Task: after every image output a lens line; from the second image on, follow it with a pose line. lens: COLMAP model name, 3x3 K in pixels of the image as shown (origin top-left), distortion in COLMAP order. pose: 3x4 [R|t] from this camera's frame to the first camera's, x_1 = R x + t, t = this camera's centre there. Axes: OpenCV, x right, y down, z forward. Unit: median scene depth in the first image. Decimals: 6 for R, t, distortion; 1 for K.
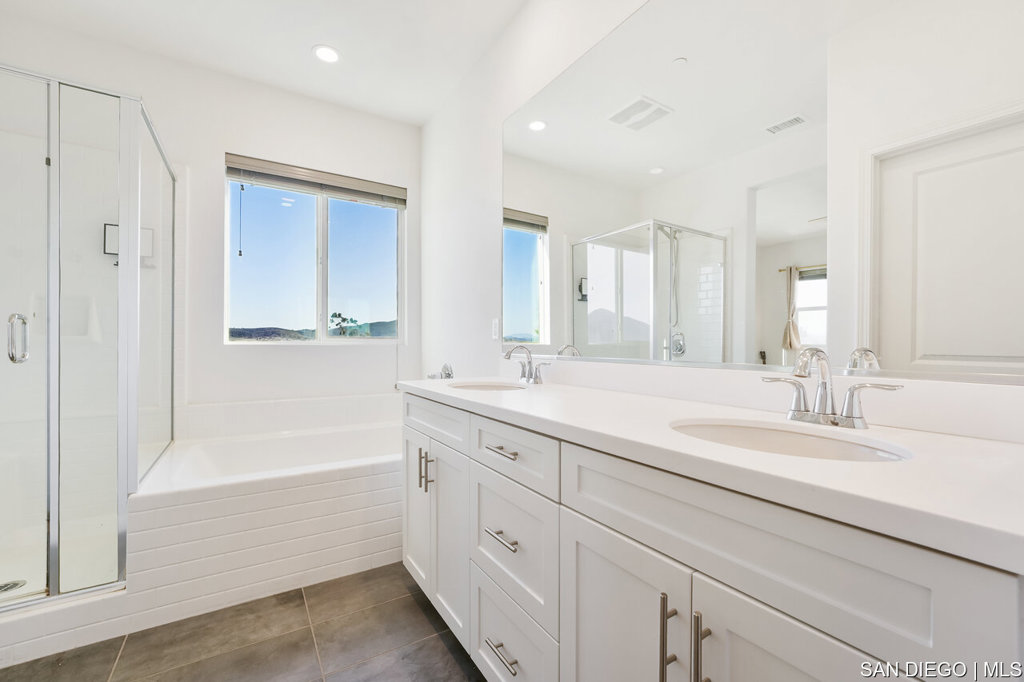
lens RADIAL K [[416.7, 0, 510.6], [0, 416.7, 345.9], [0, 0, 1]] dist [-0.025588, 0.002787]
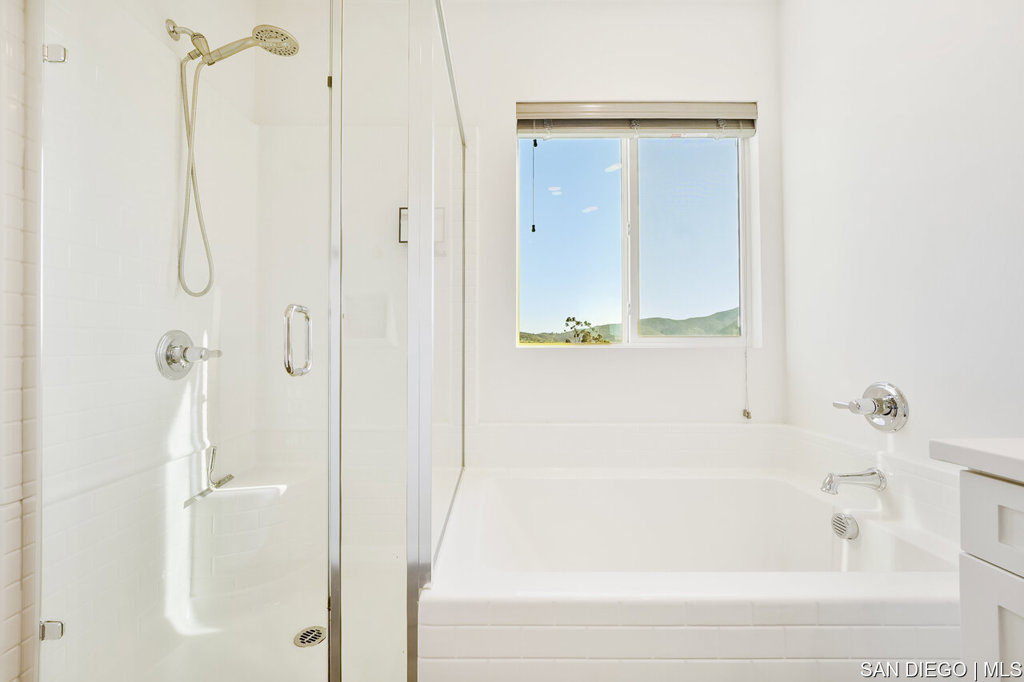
lens RADIAL K [[416.7, 0, 508.2], [0, 416.7, 342.1], [0, 0, 1]] dist [-0.025588, 0.002787]
pose [[0.854546, -0.008895, -0.519300, -0.299085], [0.001748, 0.999897, -0.014251, -0.002670], [0.519373, 0.011271, 0.854473, 0.319093]]
